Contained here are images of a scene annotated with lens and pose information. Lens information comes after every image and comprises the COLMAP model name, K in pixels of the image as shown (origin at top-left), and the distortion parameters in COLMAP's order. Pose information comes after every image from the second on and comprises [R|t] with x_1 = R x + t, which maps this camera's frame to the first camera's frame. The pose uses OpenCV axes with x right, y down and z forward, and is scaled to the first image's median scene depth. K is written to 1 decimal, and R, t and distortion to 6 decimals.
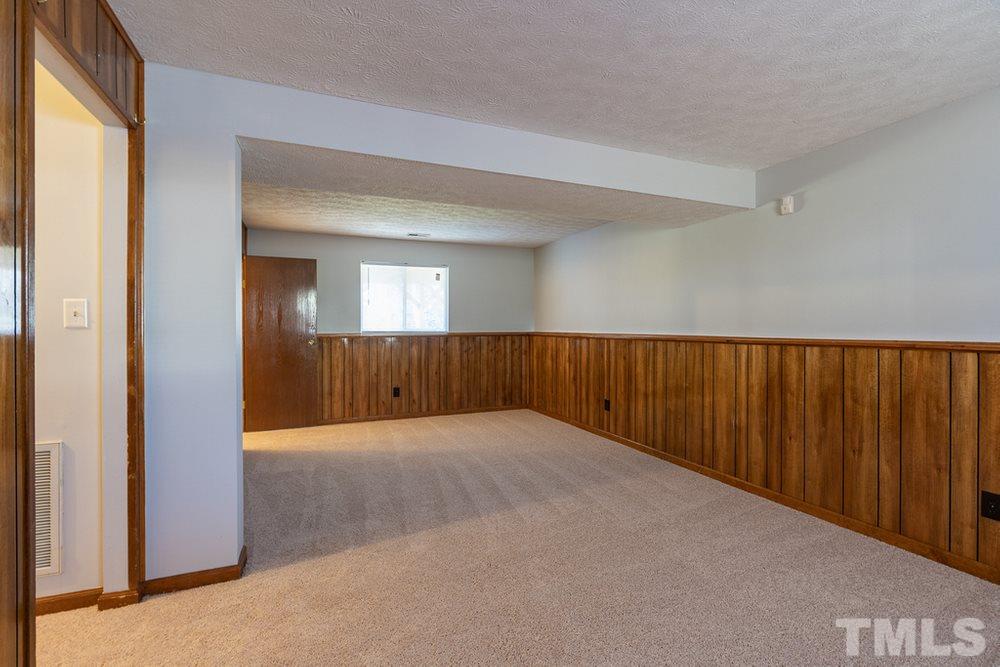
lens RADIAL K [[450.3, 0, 502.0], [0, 450.3, 319.3], [0, 0, 1]] dist [-0.004902, 0.000605]
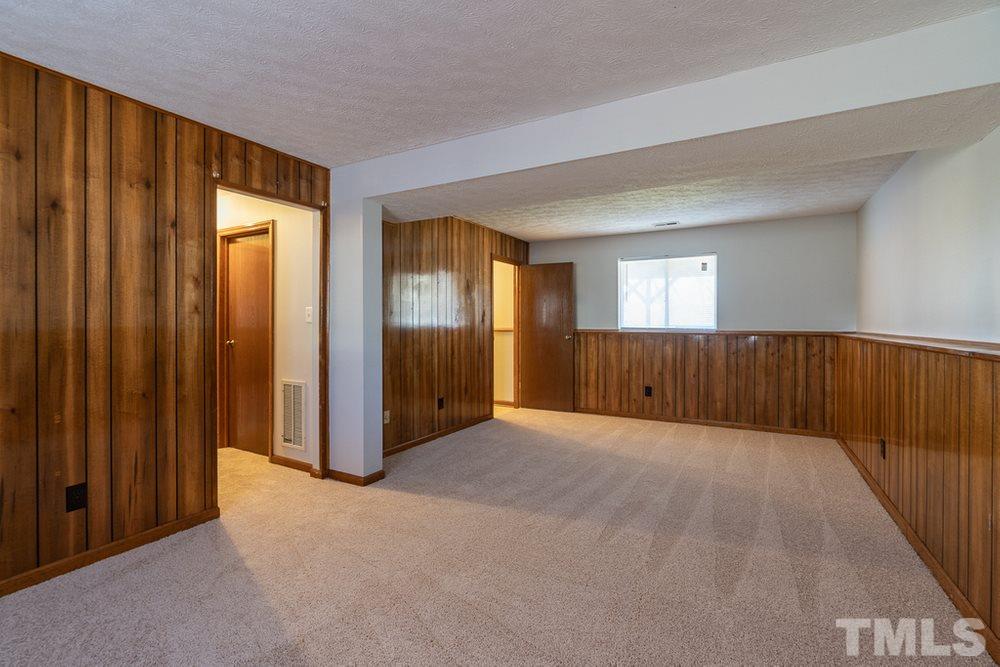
lens RADIAL K [[458.4, 0, 497.4], [0, 458.4, 318.6], [0, 0, 1]] dist [-0.000833, 0.000646]
pose [[0.610990, -0.000981, -0.791637, 0.475827], [0.007998, 0.999956, 0.004934, -0.001115], [0.791598, -0.009346, 0.610971, 0.207197]]
